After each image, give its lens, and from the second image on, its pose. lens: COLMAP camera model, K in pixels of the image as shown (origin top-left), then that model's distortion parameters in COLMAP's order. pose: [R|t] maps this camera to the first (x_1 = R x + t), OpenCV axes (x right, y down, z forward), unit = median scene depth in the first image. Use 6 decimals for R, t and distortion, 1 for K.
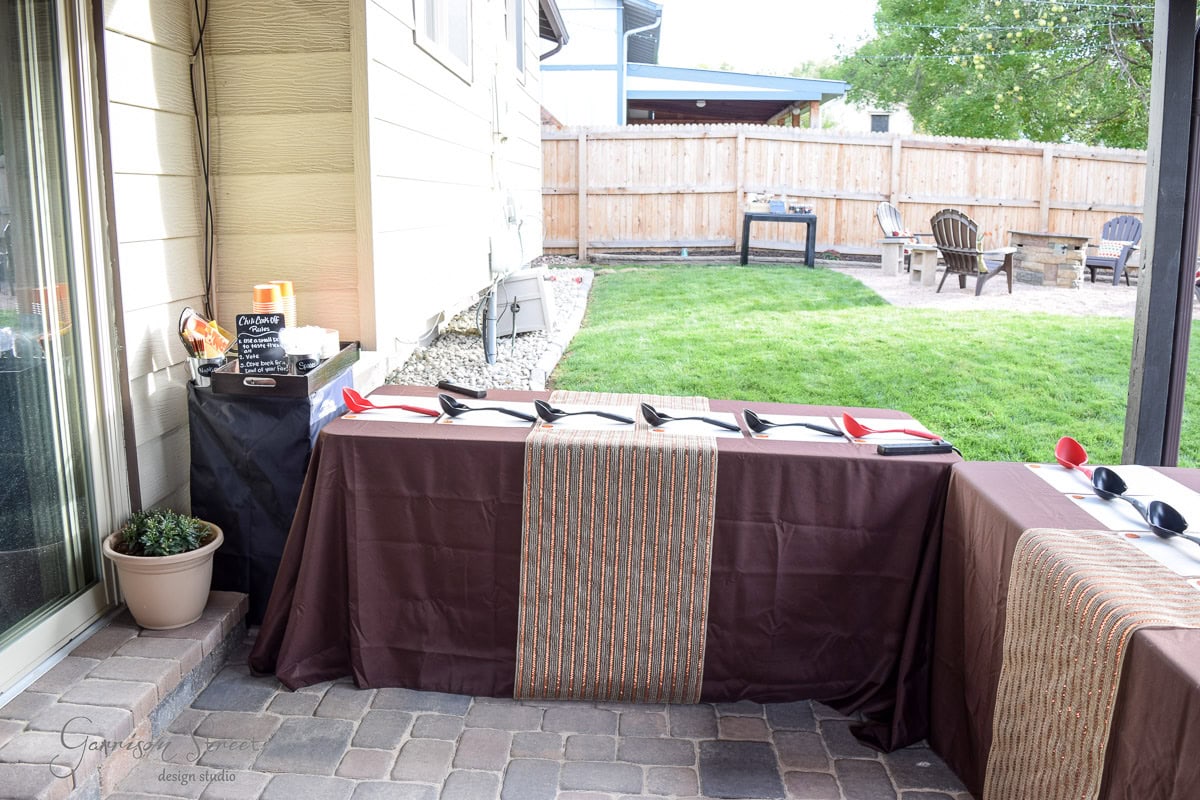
lens RADIAL K [[1012.1, 0, 596.6], [0, 1012.1, 383.4], [0, 0, 1]] dist [-0.091643, 0.015252]
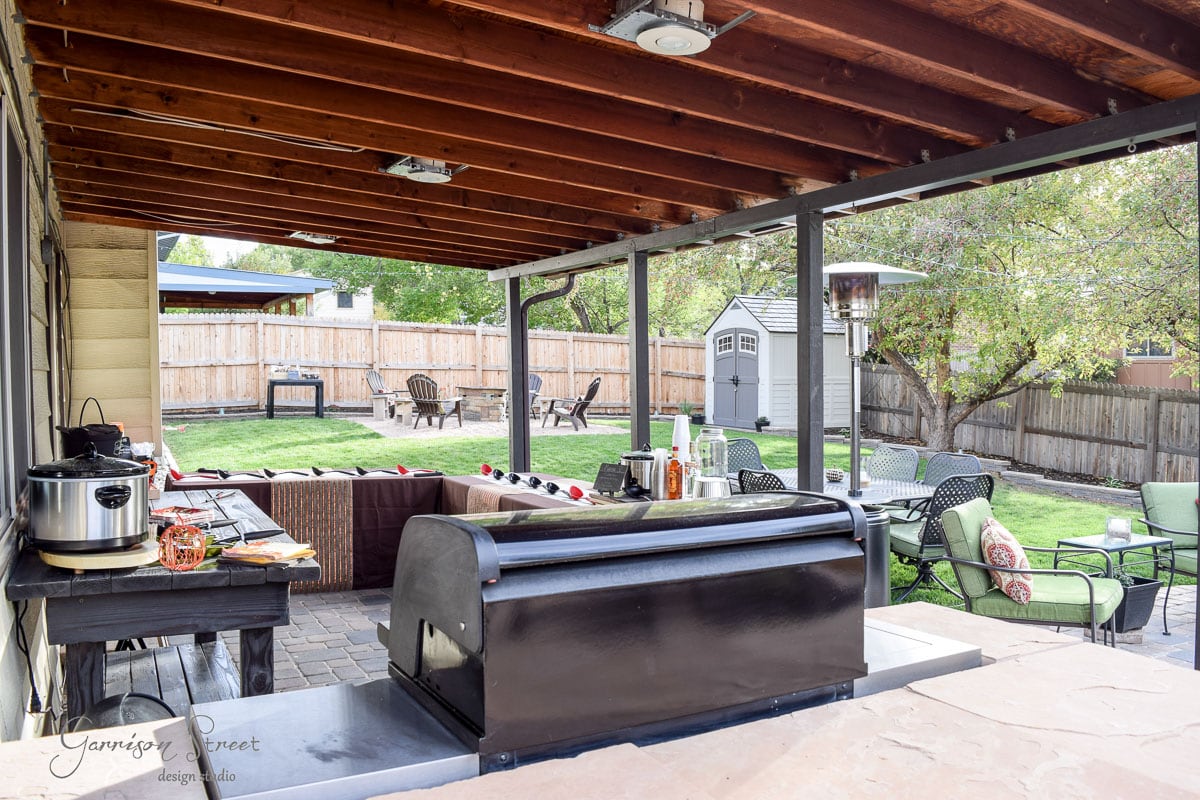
lens RADIAL K [[937.8, 0, 600.0], [0, 937.8, 400.0], [0, 0, 1]] dist [-0.090921, 0.015225]
pose [[0.857057, -0.032211, 0.514214, -0.110883], [0.103934, 0.988335, -0.111319, 0.040491], [-0.504630, 0.148851, 0.850407, -0.268232]]
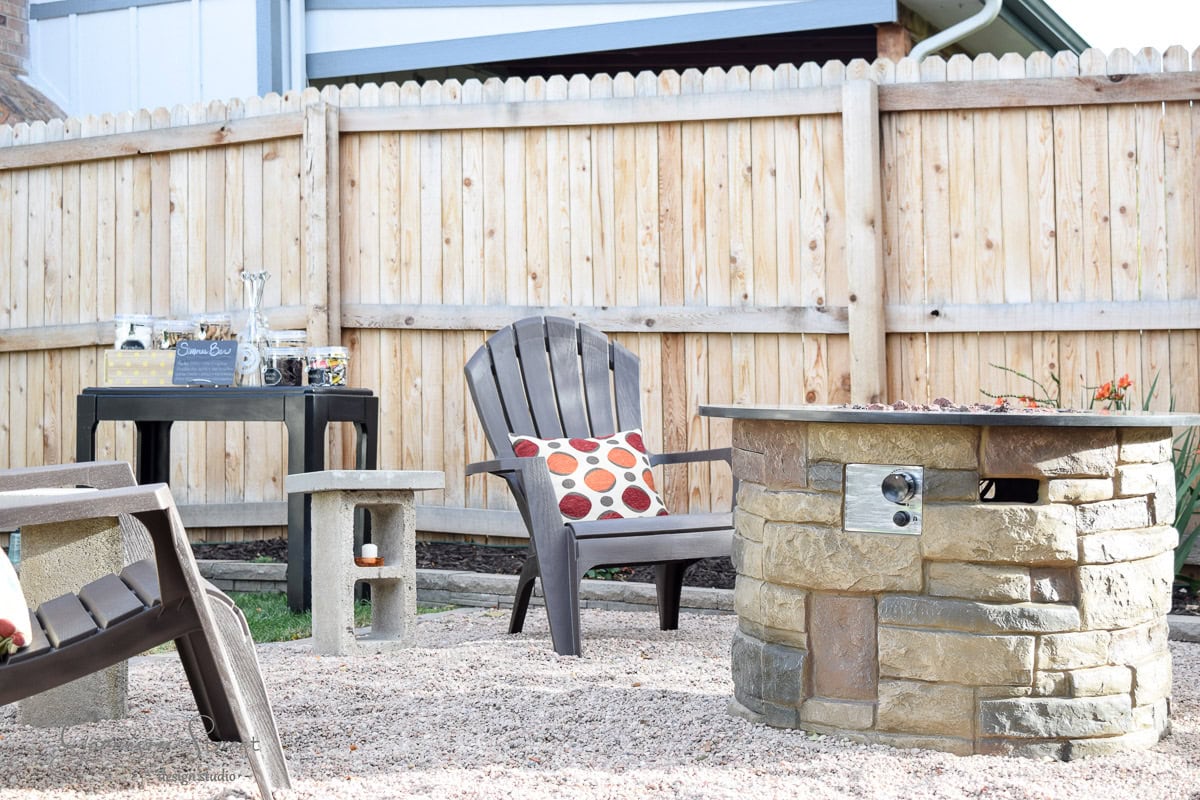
lens RADIAL K [[2028.5, 0, 600.0], [0, 2028.5, 400.0], [0, 0, 1]] dist [-0.007454, 0.031632]
pose [[0.930498, -0.029368, -0.365117, 0.450953], [-0.045300, 0.979903, -0.194264, -0.071854], [0.363484, 0.197302, 0.910467, 0.572838]]
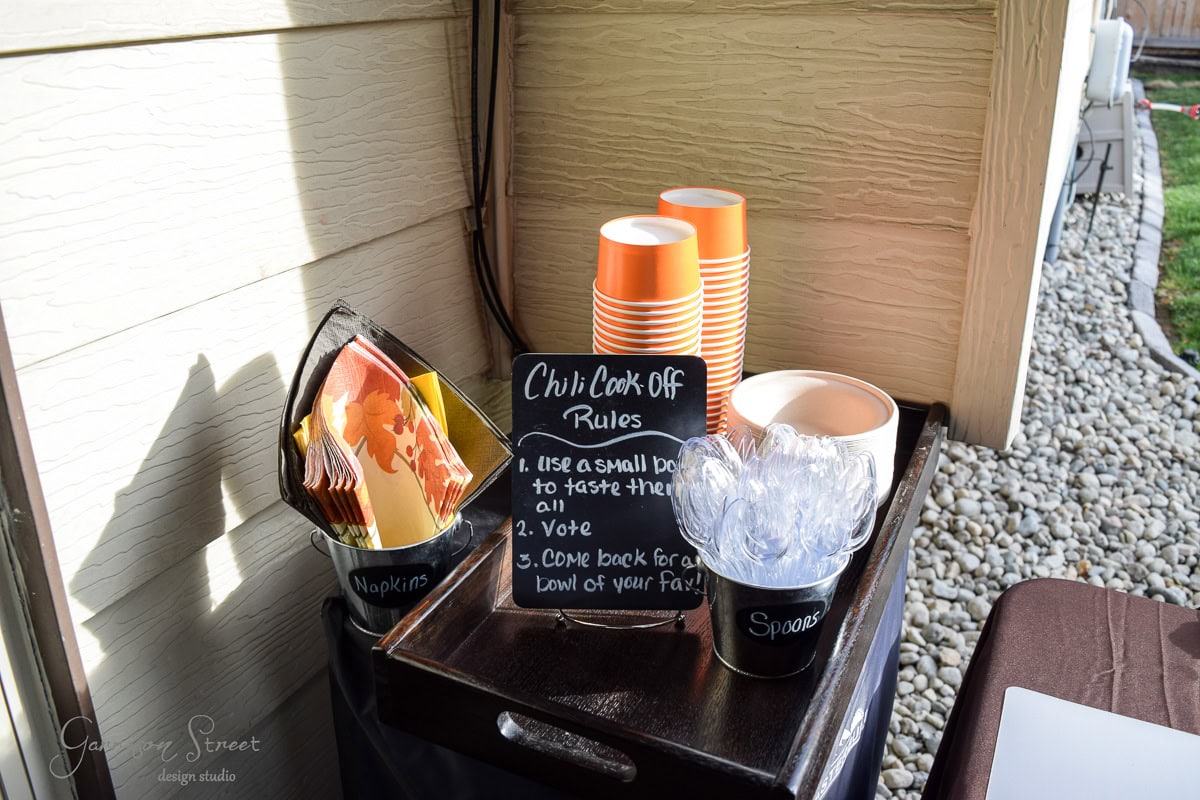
lens RADIAL K [[1012.1, 0, 596.6], [0, 1012.1, 383.4], [0, 0, 1]] dist [-0.091643, 0.015252]
pose [[0.918842, 0.143272, -0.367698, -0.067333], [-0.064491, 0.973756, 0.218266, -0.031739], [0.389320, -0.176839, 0.903968, 0.210967]]
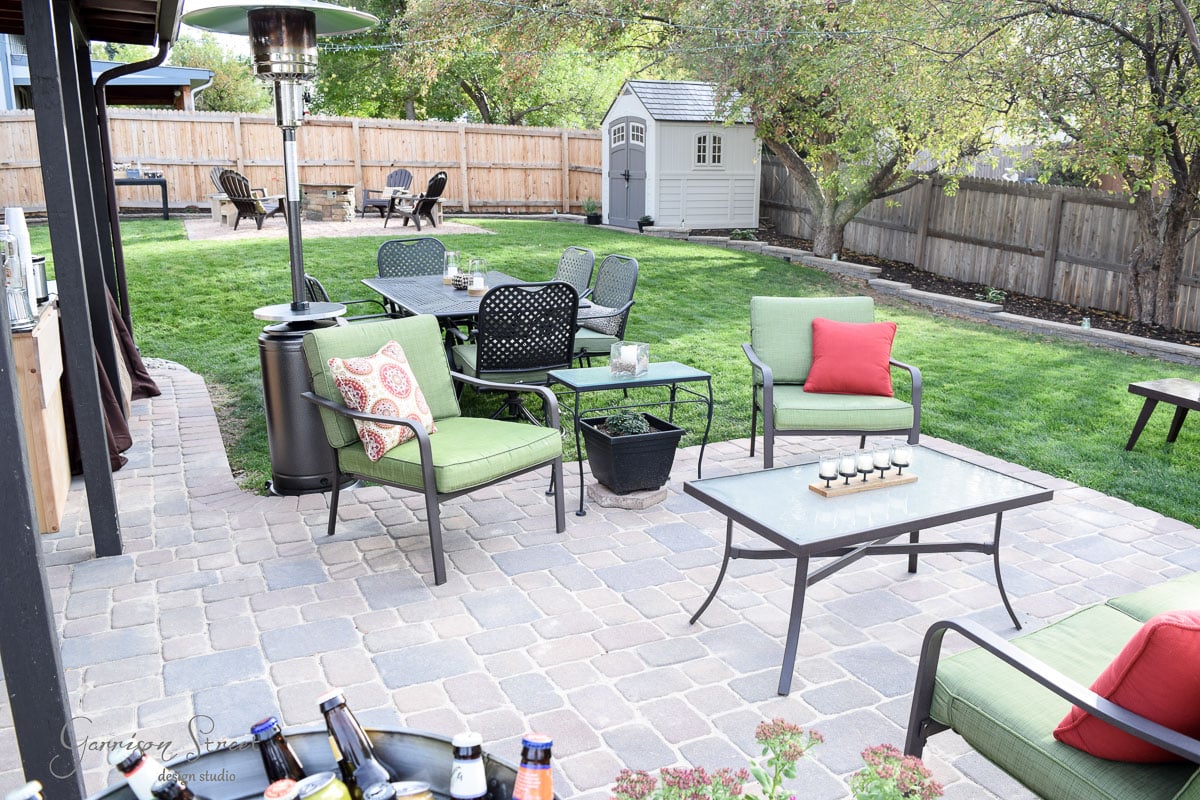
lens RADIAL K [[937.8, 0, 600.0], [0, 937.8, 400.0], [0, 0, 1]] dist [-0.090921, 0.015225]
pose [[0.880706, -0.128762, 0.455826, 0.135662], [0.097551, 0.991019, 0.091464, 0.059923], [-0.463509, -0.036086, 0.885357, -0.302286]]
